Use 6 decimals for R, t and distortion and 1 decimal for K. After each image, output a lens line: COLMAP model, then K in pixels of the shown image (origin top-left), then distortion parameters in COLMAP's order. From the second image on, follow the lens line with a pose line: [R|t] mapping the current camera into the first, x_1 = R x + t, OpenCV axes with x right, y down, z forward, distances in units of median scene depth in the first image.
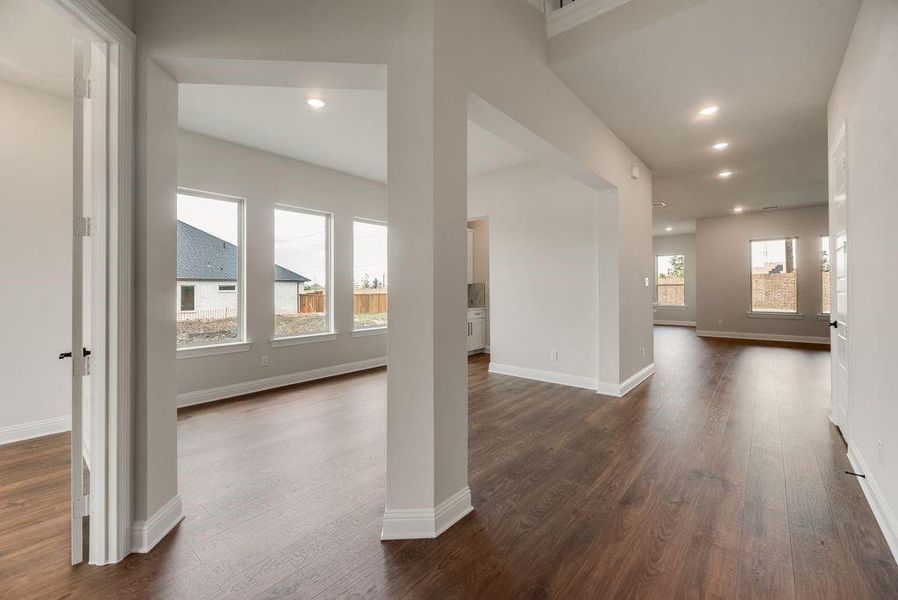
lens RADIAL K [[378.0, 0, 450.8], [0, 378.0, 278.0], [0, 0, 1]] dist [-0.000529, -0.000028]
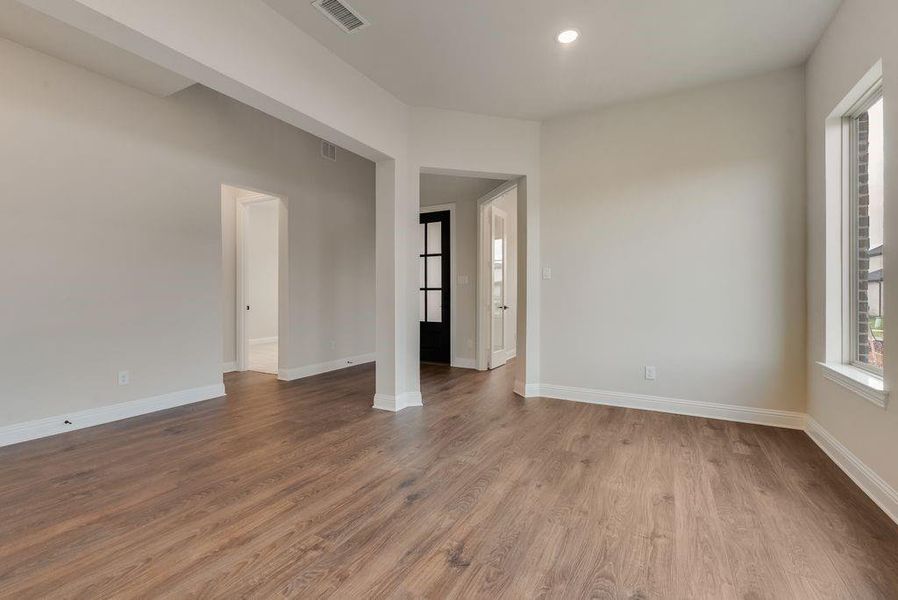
lens RADIAL K [[406.1, 0, 451.6], [0, 406.1, 293.0], [0, 0, 1]] dist [-0.000313, -0.000017]
pose [[-0.979818, 0.005526, -0.199813, 0.026101], [0.010105, 0.999709, -0.021905, 0.048622], [0.199634, -0.023482, -0.979589, 1.009165]]
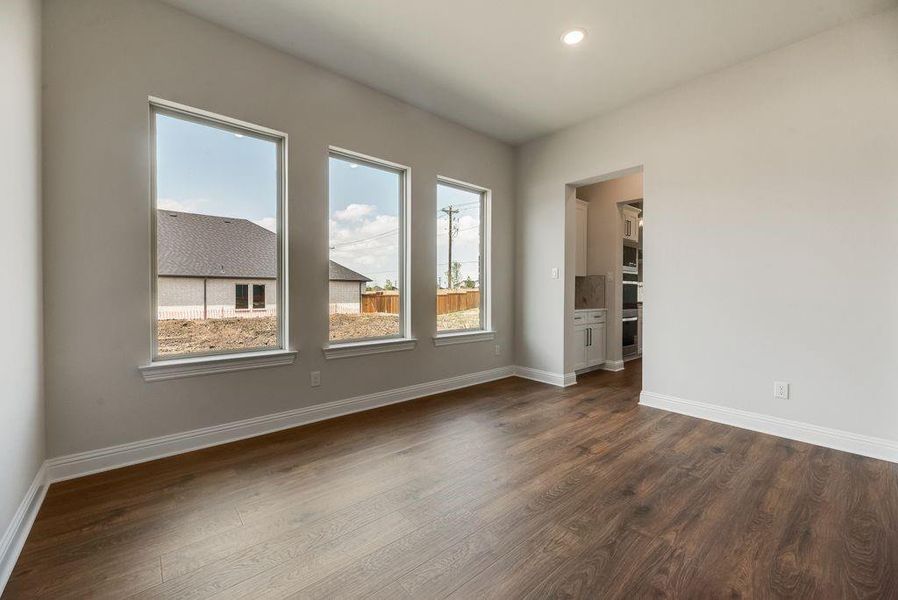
lens RADIAL K [[372.7, 0, 449.0], [0, 372.7, 289.7], [0, 0, 1]] dist [0.000346, -0.000055]
pose [[0.988725, 0.009301, -0.149454, -0.122241], [-0.005805, 0.999699, 0.023817, 0.032526], [0.149631, -0.022681, 0.988482, 0.294259]]
